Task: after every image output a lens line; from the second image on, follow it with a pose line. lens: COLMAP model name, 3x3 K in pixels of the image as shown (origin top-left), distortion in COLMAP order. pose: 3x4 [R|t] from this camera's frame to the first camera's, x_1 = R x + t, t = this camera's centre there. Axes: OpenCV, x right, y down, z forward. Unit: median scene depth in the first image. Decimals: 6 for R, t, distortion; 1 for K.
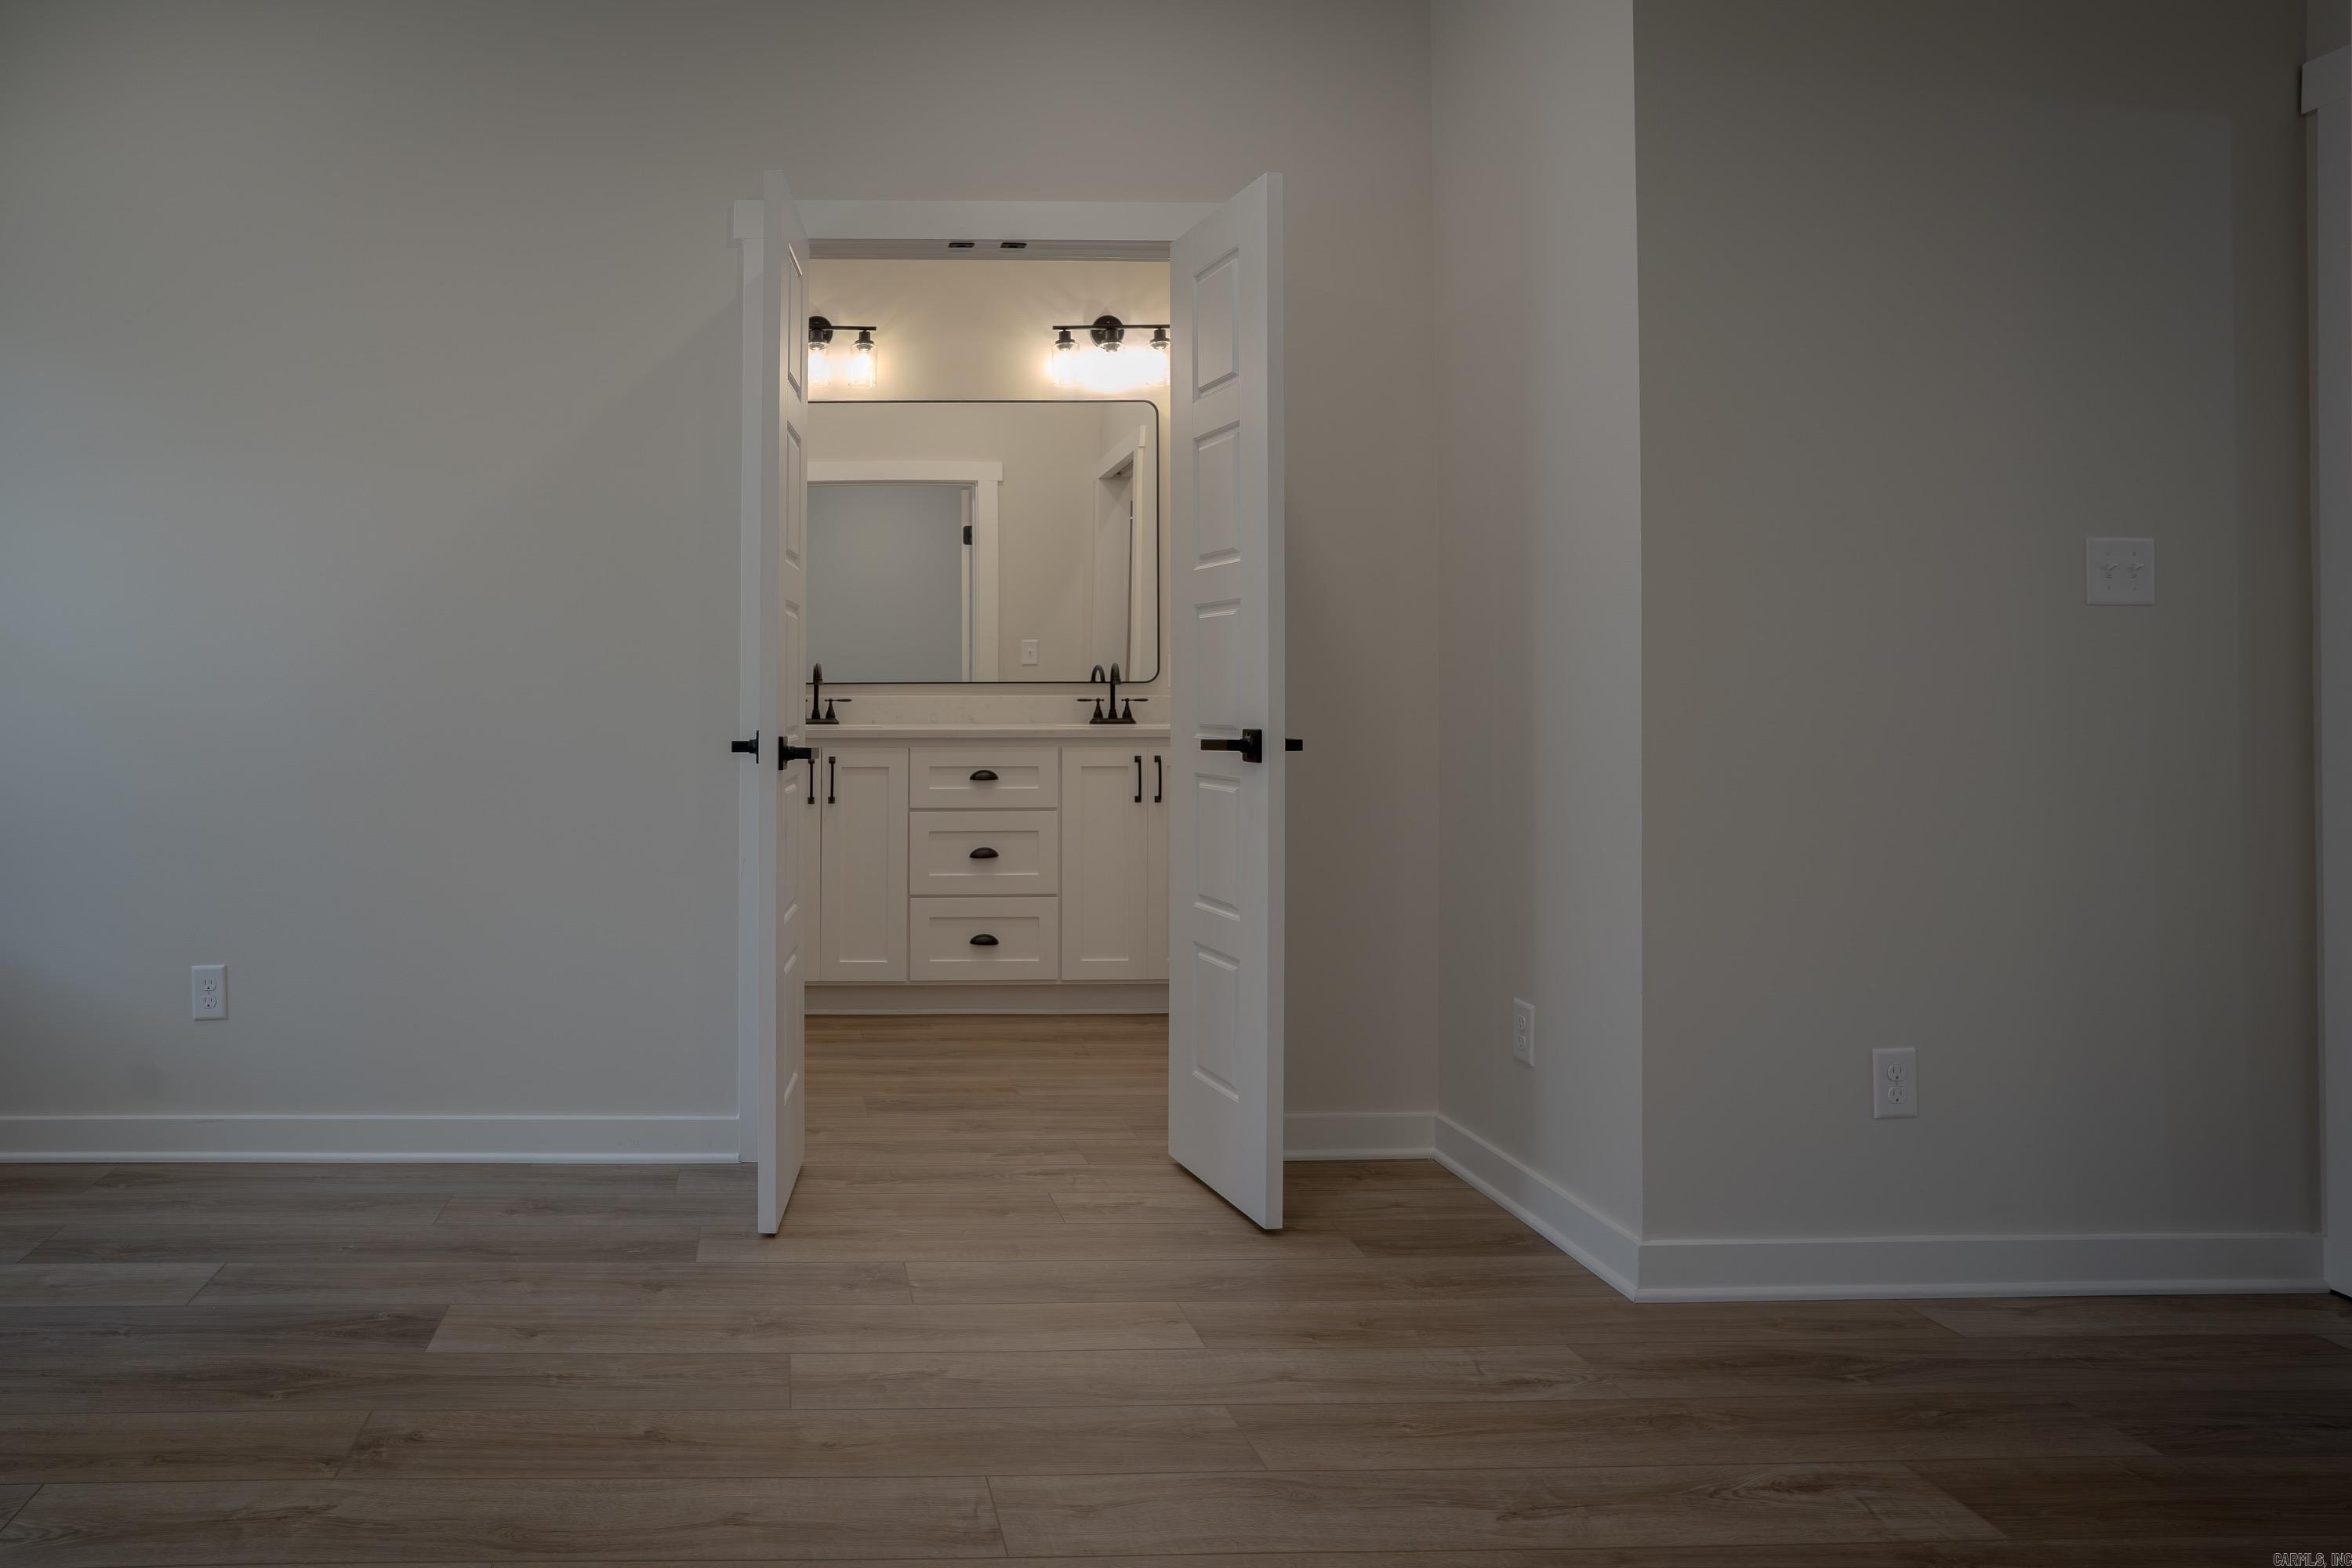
lens RADIAL K [[1354.7, 0, 1177.1], [0, 1354.7, 635.3], [0, 0, 1]] dist [-0.025491, 0.002953]
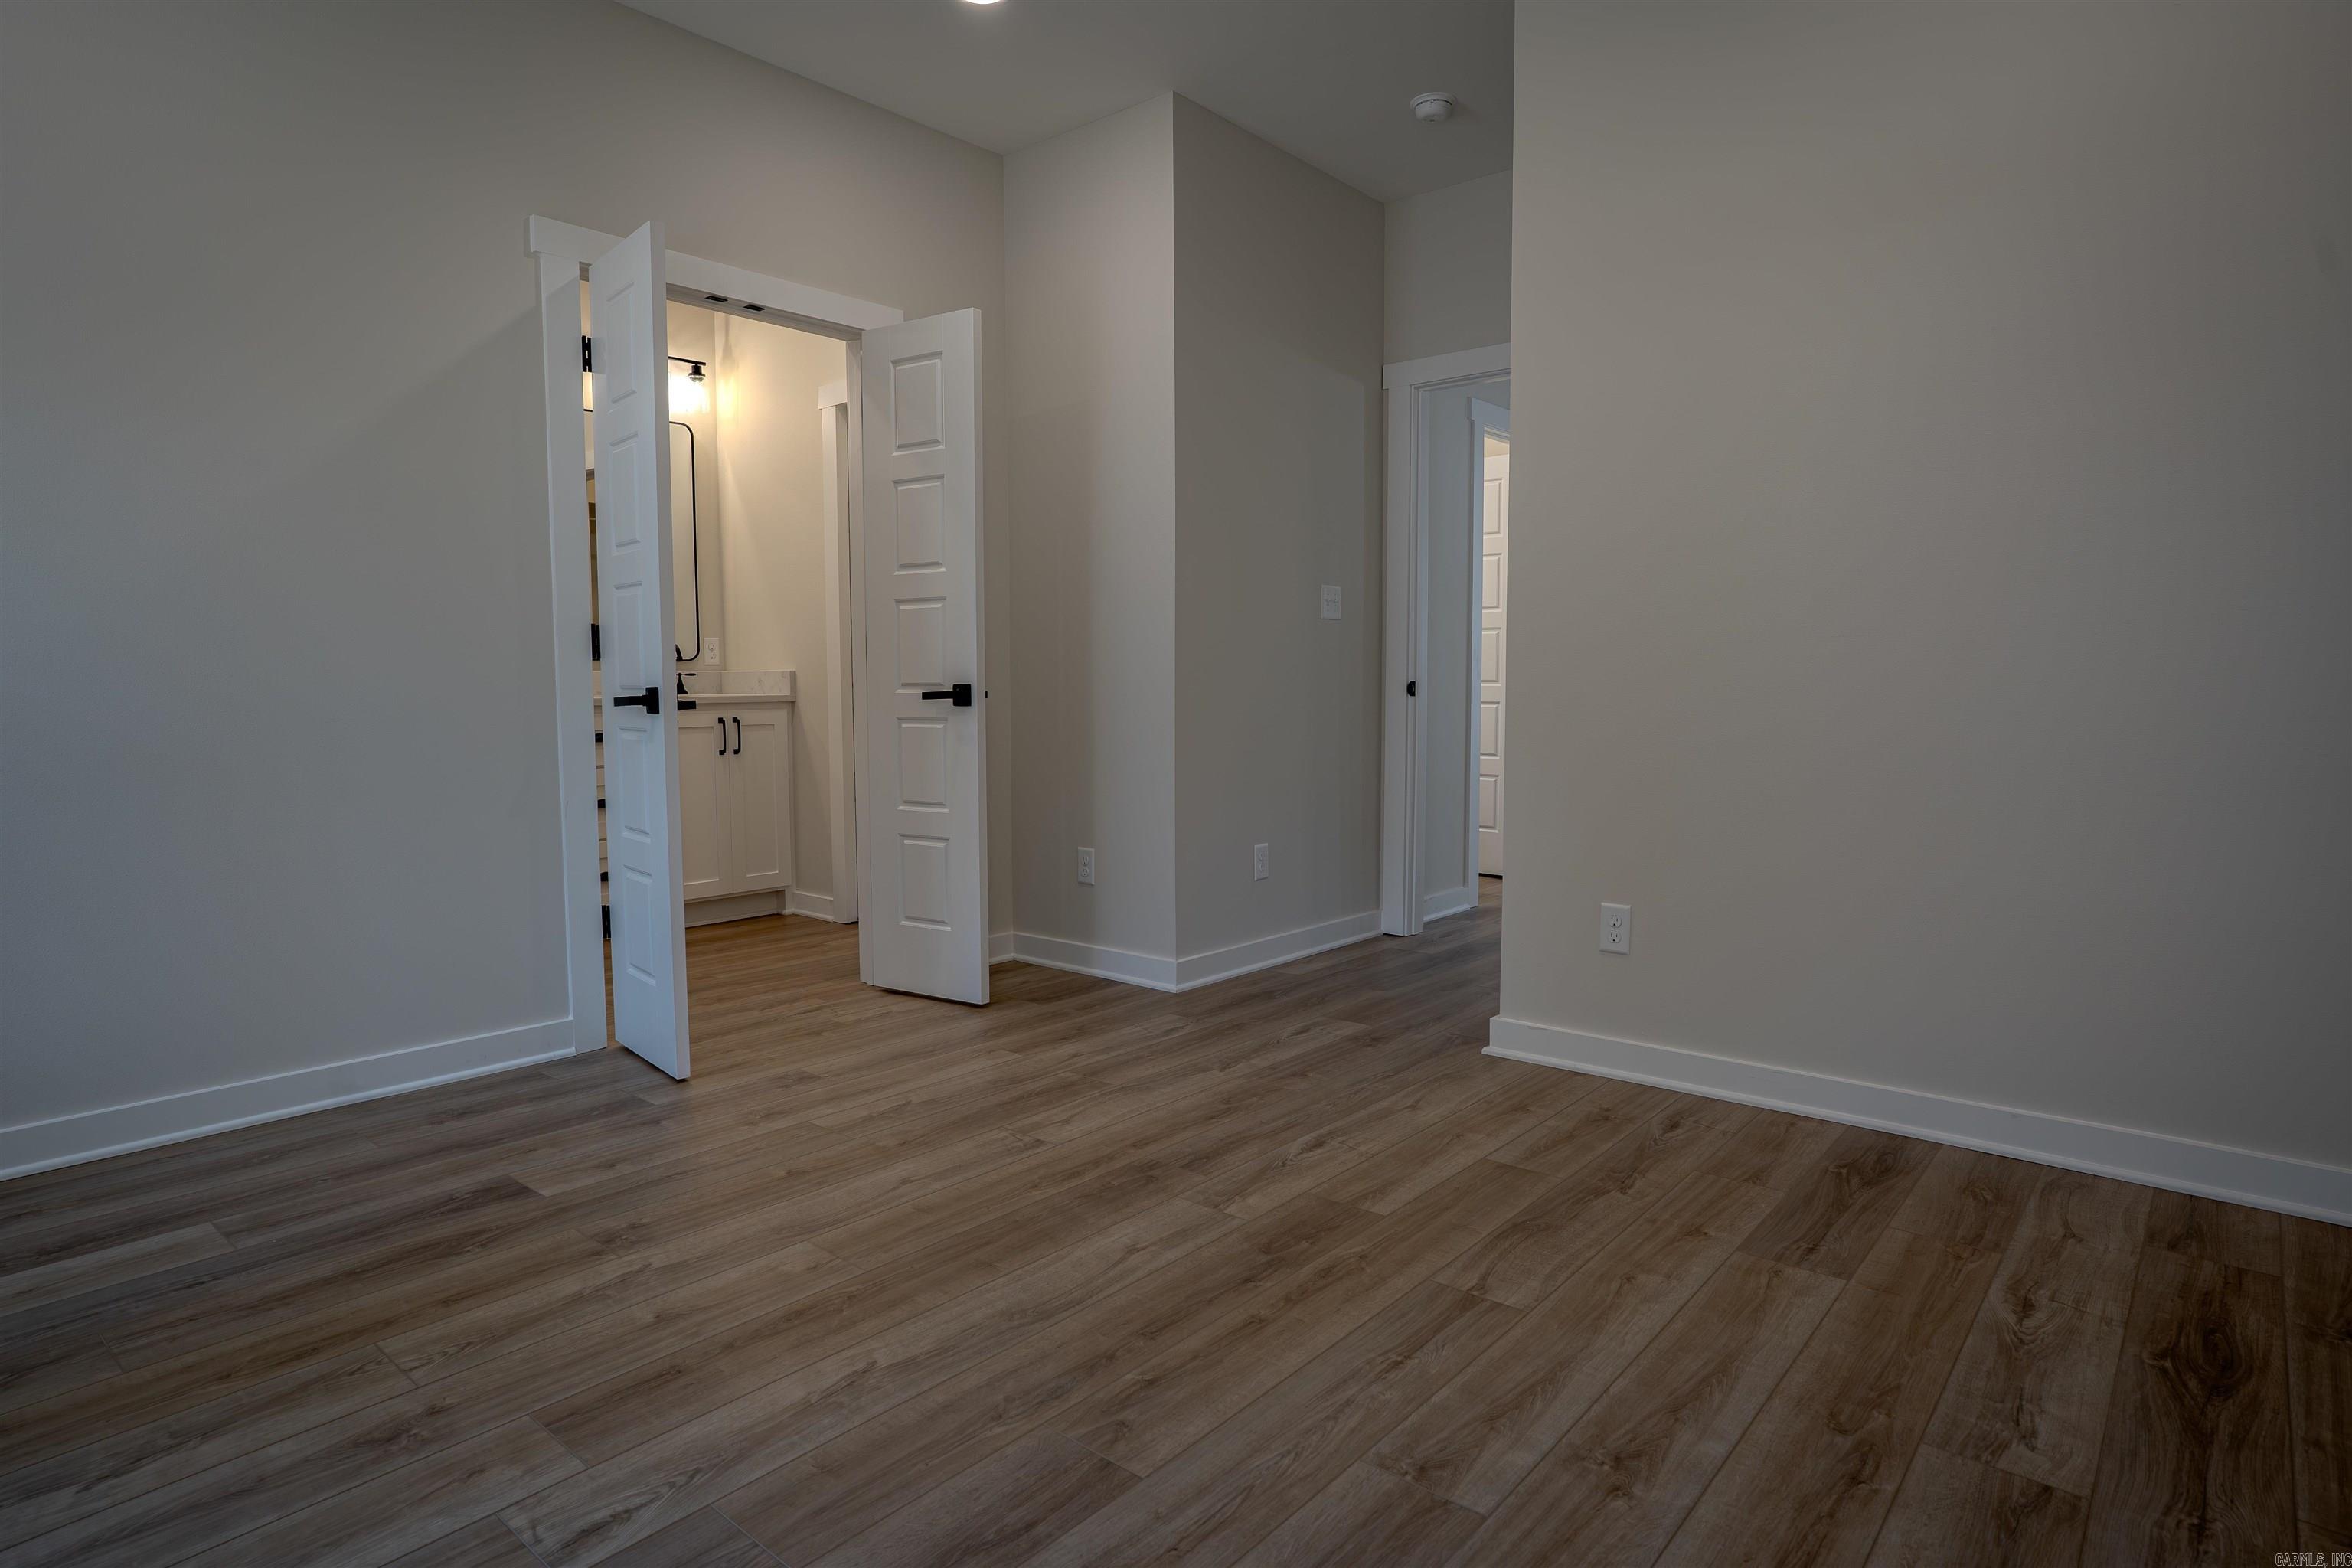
lens RADIAL K [[1288.9, 0, 1176.0], [0, 1288.9, 784.0], [0, 0, 1]] dist [-0.097978, 0.040022]
pose [[0.669380, -0.062872, 0.740255, -0.885938], [-0.021664, 0.994337, 0.104042, 0.026924], [-0.742604, -0.085681, 0.664227, -0.137165]]
